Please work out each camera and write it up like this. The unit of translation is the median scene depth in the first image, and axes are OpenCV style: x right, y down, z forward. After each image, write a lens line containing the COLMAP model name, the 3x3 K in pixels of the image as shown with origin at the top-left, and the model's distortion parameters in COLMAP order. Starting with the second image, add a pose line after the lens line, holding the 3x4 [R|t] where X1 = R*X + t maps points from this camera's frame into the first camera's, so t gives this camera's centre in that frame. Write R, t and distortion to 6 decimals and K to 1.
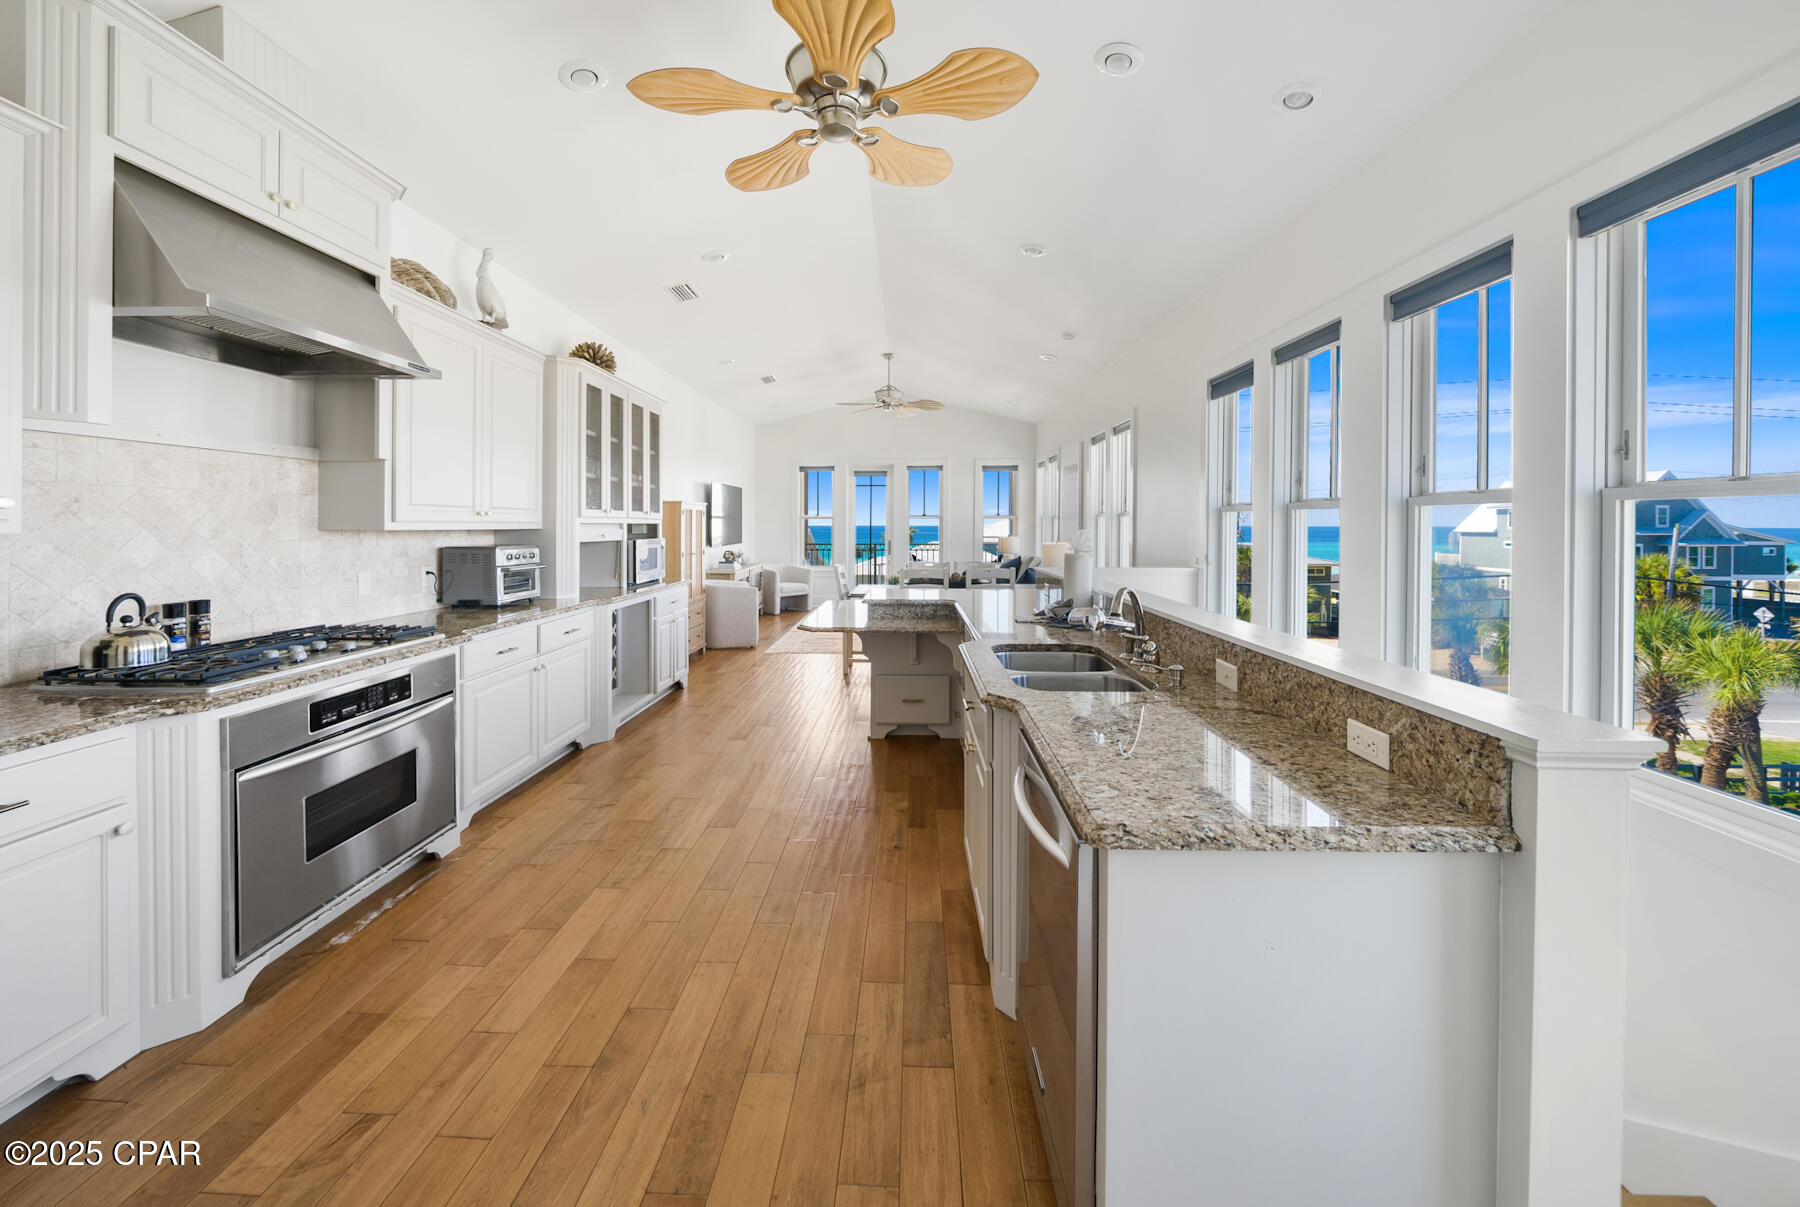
lens RADIAL K [[653.2, 0, 900.0], [0, 653.2, 603.5], [0, 0, 1]] dist [-0.001730, -0.003385]
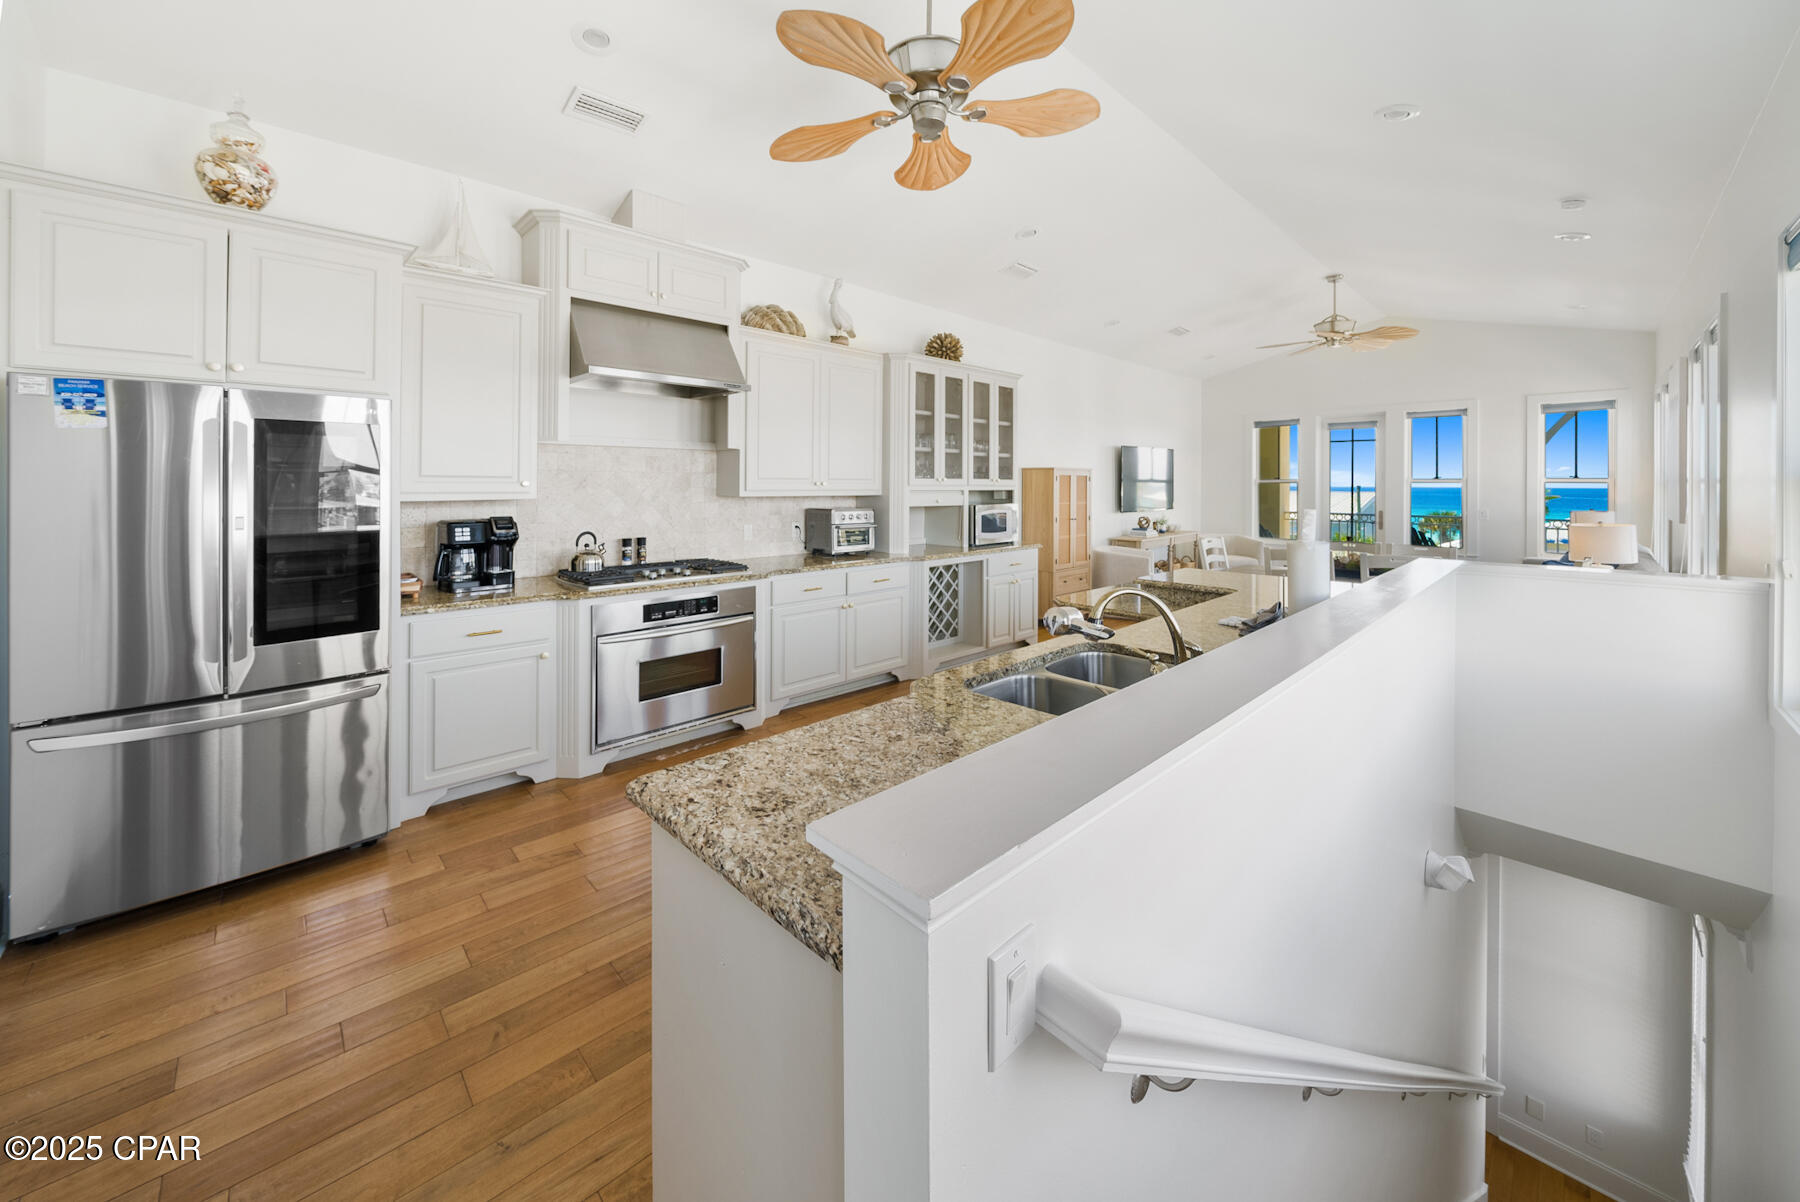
lens RADIAL K [[669.0, 0, 887.8], [0, 669.0, 561.2], [0, 0, 1]] dist [-0.001805, -0.004394]
pose [[0.716370, 0.080535, -0.693057, 0.462521], [-0.085610, 0.995956, 0.027243, -0.035452], [0.692449, 0.039817, 0.720367, 0.148530]]
